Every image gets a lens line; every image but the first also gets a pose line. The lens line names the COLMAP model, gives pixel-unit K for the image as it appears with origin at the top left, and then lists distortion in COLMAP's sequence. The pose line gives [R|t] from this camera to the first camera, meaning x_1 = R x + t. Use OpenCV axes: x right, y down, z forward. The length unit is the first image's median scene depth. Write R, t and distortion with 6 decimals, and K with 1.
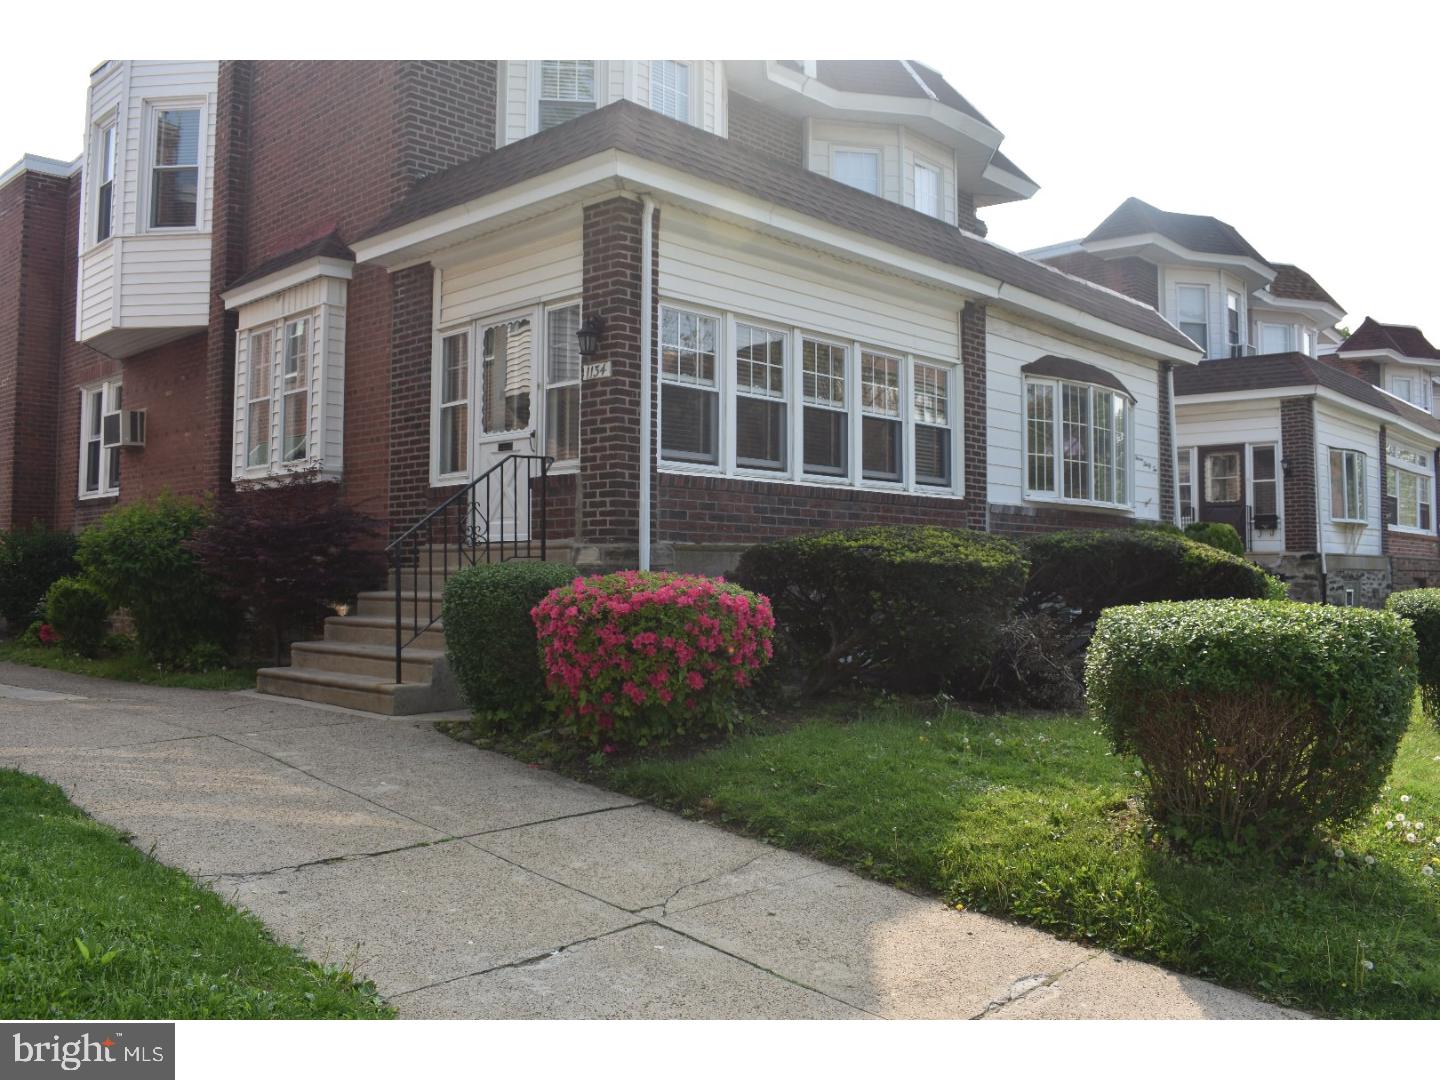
lens RADIAL K [[1235.0, 0, 720.8], [0, 1235.0, 534.4], [0, 0, 1]] dist [-0.077722, 0.001347]
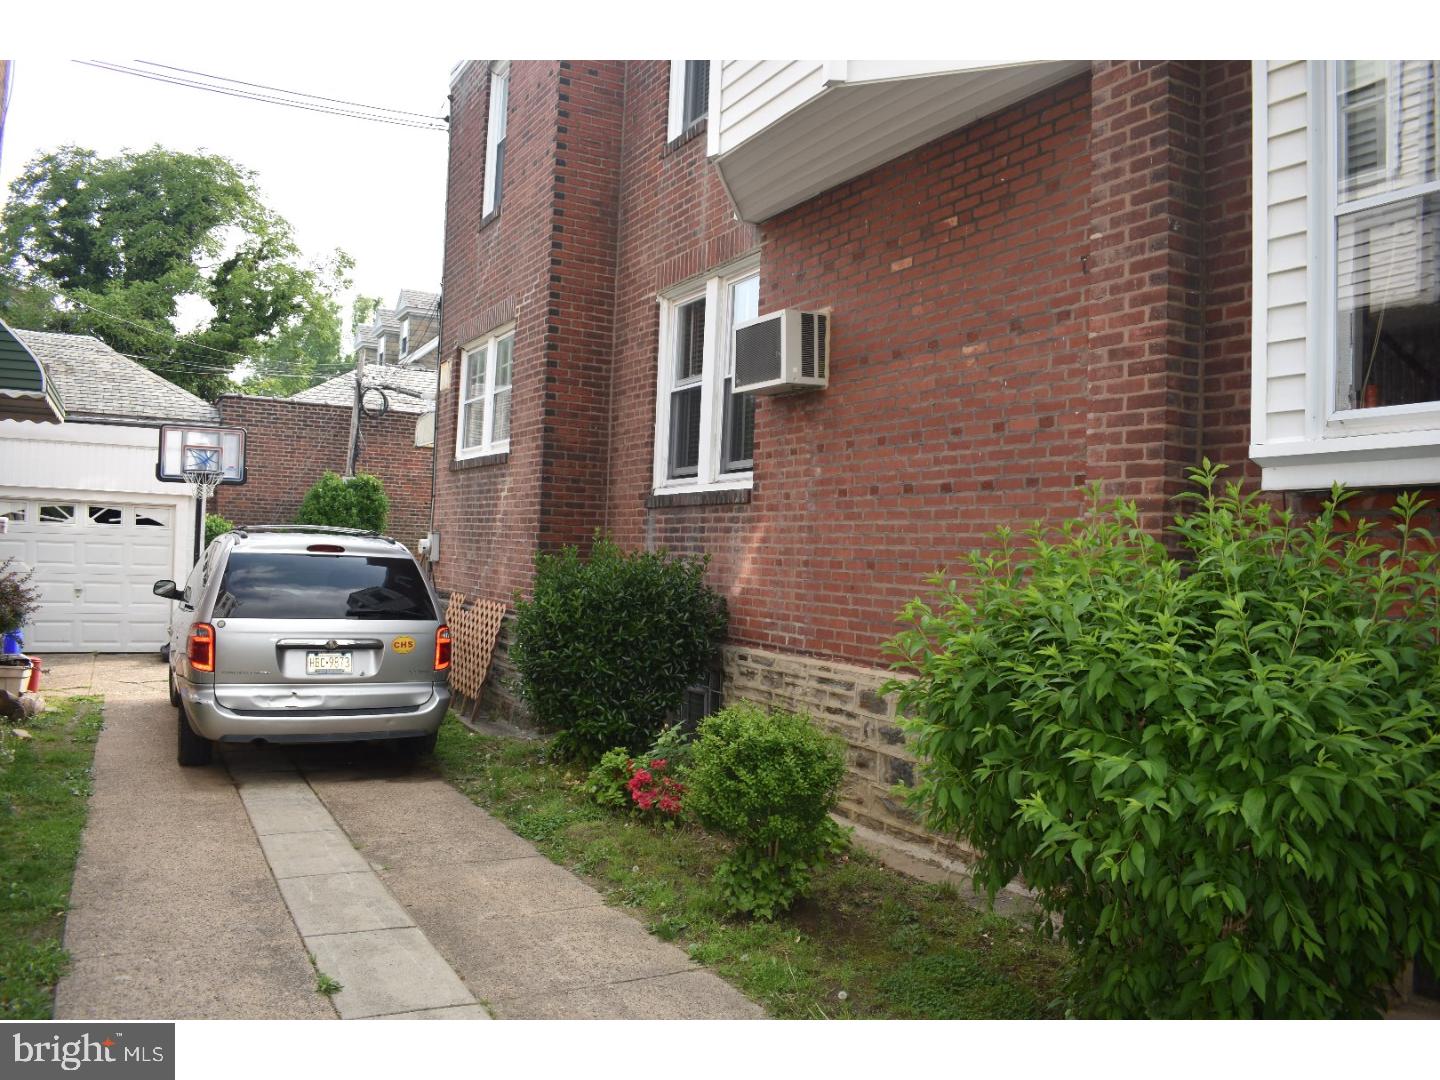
lens RADIAL K [[1132.9, 0, 720.3], [0, 1132.9, 537.2], [0, 0, 1]] dist [-0.087500, 0.019511]
pose [[0.950119, 0.022838, -0.311051, -0.379116], [-0.018248, 0.999678, 0.017658, -0.020696], [0.311354, -0.011101, 0.950229, 0.569739]]
